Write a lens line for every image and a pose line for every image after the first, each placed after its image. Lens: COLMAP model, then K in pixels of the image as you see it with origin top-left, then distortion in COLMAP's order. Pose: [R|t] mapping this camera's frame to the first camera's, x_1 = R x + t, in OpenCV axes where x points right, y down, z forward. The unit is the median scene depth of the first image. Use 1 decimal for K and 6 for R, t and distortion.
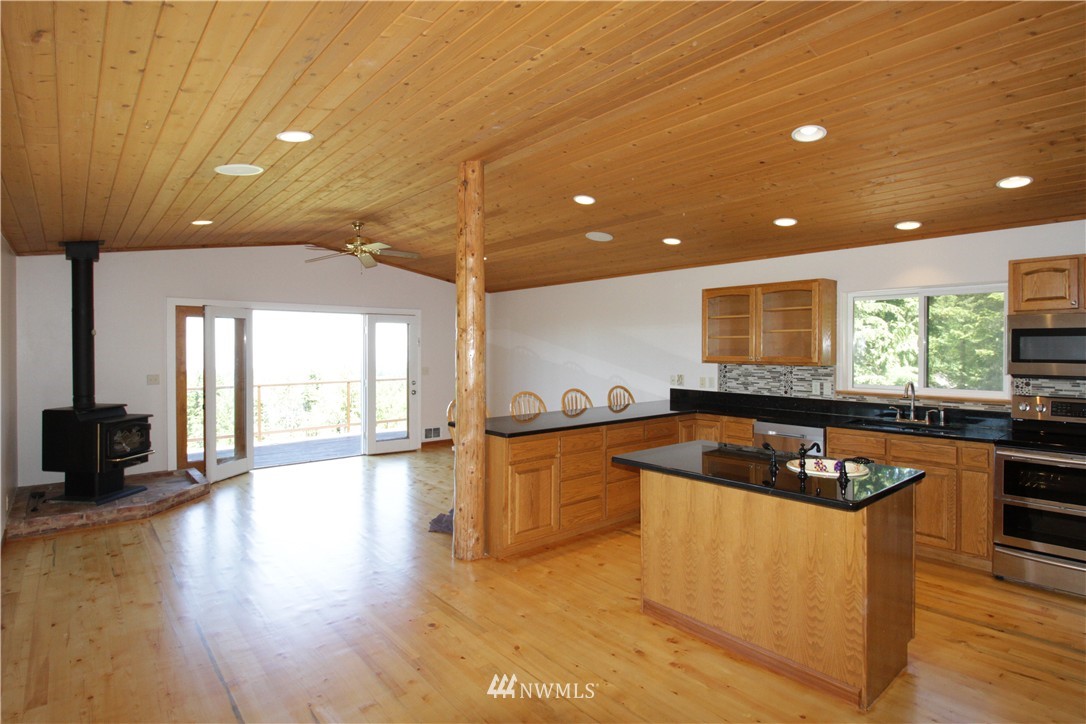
lens RADIAL K [[556.8, 0, 542.1], [0, 556.8, 358.0], [0, 0, 1]] dist [-0.001390, -0.000330]
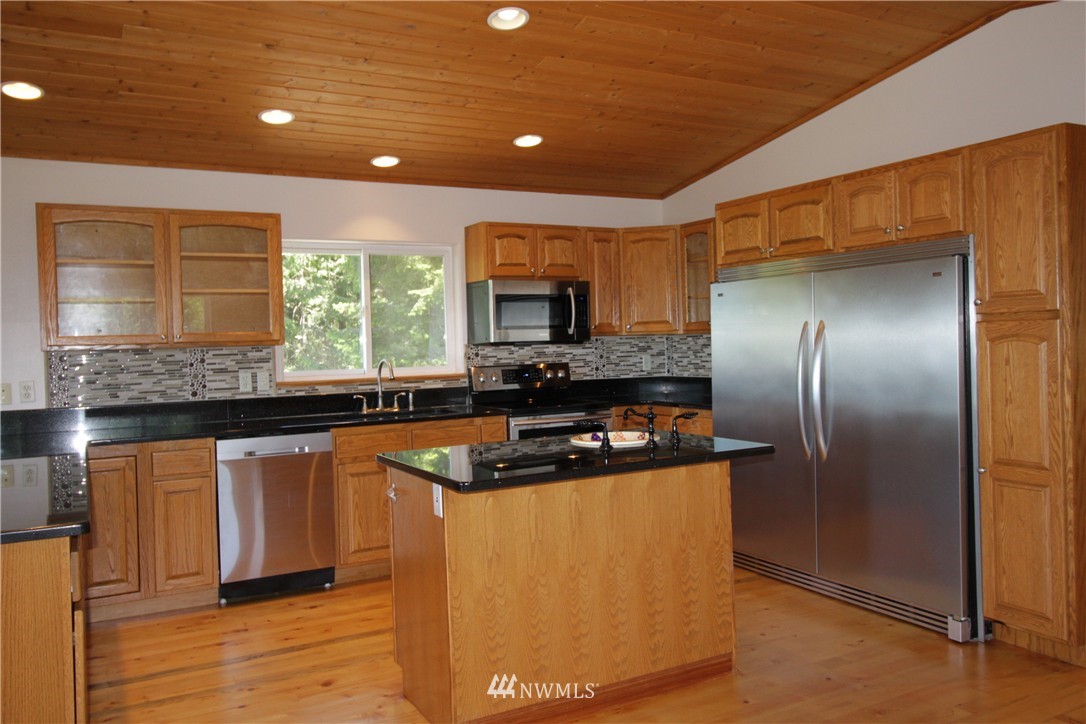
lens RADIAL K [[861.2, 0, 542.7], [0, 861.2, 356.9], [0, 0, 1]] dist [-0.005635, 0.000226]
pose [[0.209002, -0.022914, 0.977647, -0.477099], [0.048029, 0.998760, 0.013141, 0.032551], [-0.976735, 0.044209, 0.209843, 0.515697]]
